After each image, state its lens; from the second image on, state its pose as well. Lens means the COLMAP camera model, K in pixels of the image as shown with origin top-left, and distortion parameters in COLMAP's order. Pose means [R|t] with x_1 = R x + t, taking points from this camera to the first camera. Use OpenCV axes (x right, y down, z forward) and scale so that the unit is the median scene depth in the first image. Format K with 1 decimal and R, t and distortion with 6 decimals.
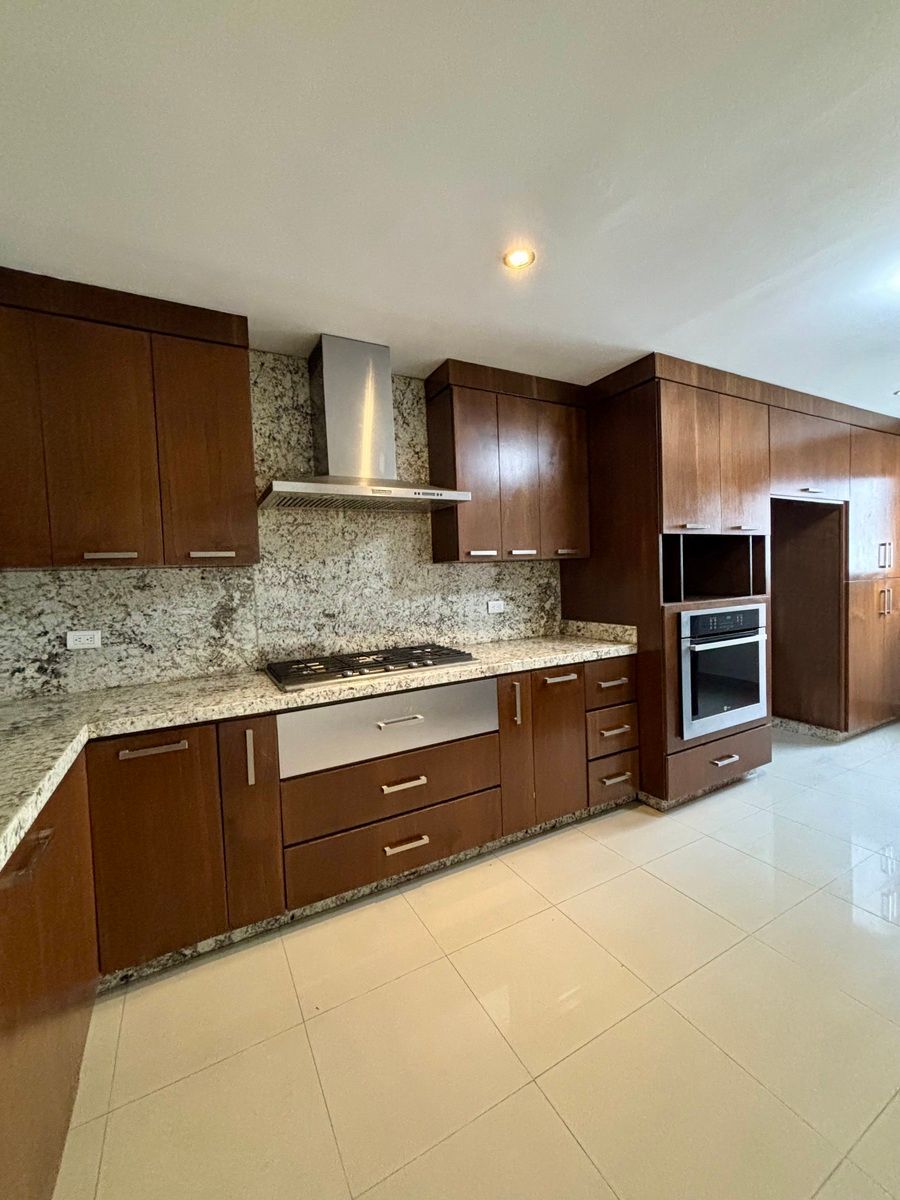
lens RADIAL K [[484.2, 0, 450.0], [0, 484.2, 600.0], [0, 0, 1]] dist [0.013618, -0.000489]
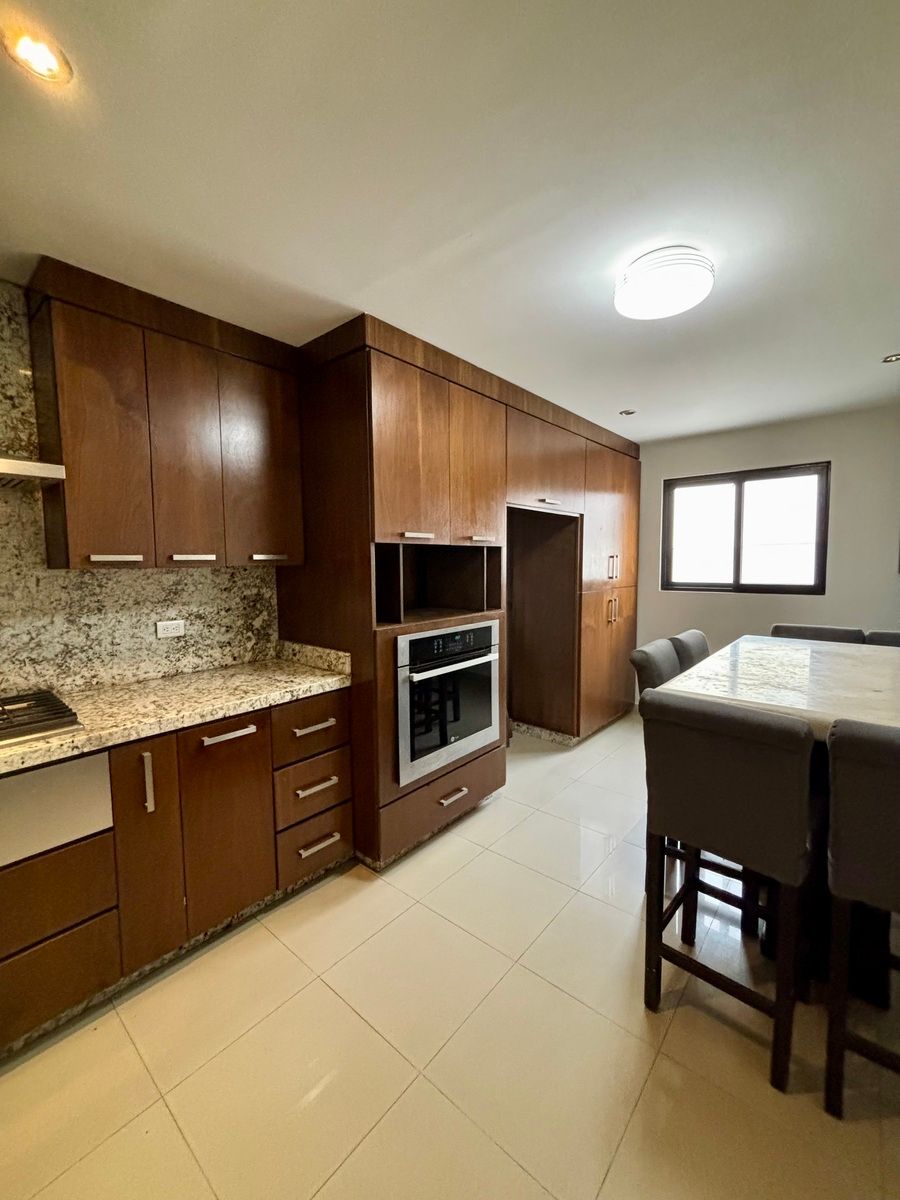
lens RADIAL K [[484.2, 0, 450.0], [0, 484.2, 600.0], [0, 0, 1]] dist [0.013618, -0.000489]
pose [[0.937751, 0.001064, 0.347306, 0.247032], [-0.011176, 0.999570, 0.027114, -0.056804], [-0.347128, -0.029307, 0.937360, 0.171173]]
